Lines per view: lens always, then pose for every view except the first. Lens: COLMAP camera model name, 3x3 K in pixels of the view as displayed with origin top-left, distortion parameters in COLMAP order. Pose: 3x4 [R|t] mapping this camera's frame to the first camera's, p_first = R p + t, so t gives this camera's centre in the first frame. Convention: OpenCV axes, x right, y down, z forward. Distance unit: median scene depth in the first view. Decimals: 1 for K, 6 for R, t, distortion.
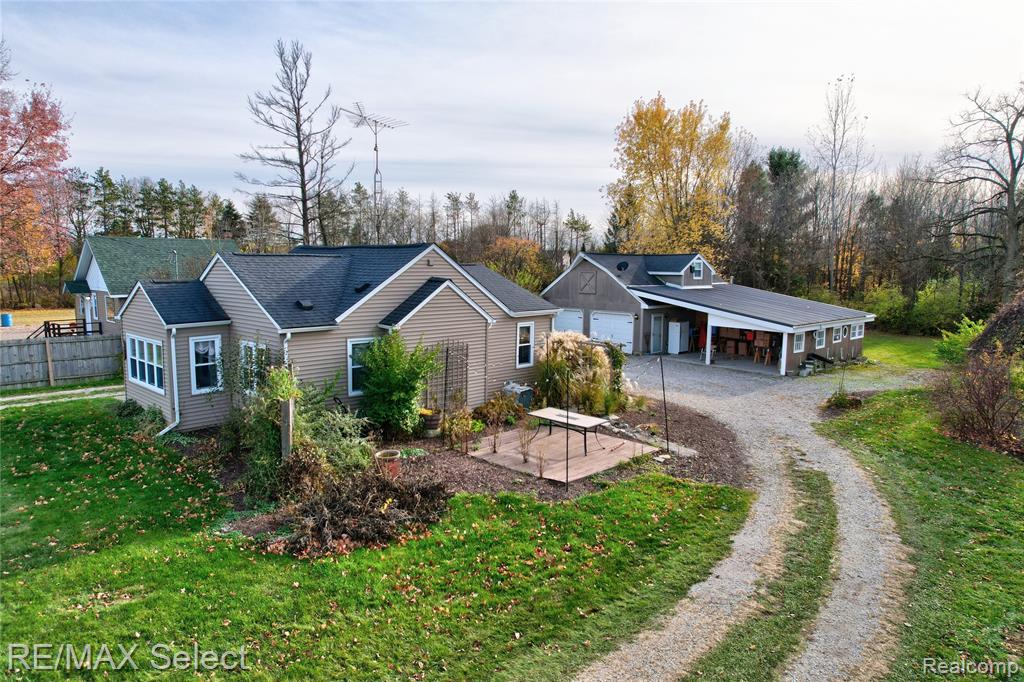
lens RADIAL K [[642.2, 0, 508.4], [0, 642.2, 339.1], [0, 0, 1]] dist [-0.053884, 0.015939]
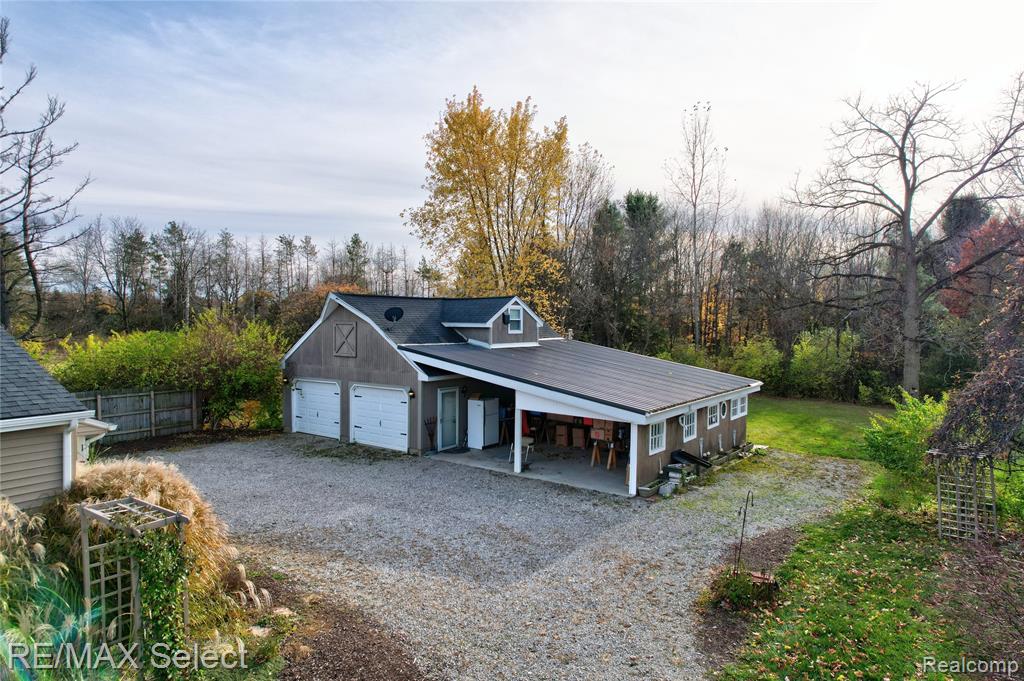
lens RADIAL K [[642.2, 0, 514.7], [0, 642.2, 337.4], [0, 0, 1]] dist [-0.053884, 0.015939]
pose [[0.980489, -0.004809, 0.196515, 0.157712], [0.021690, 0.996243, -0.083838, -0.031614], [-0.195373, 0.086465, 0.976910, 0.325237]]
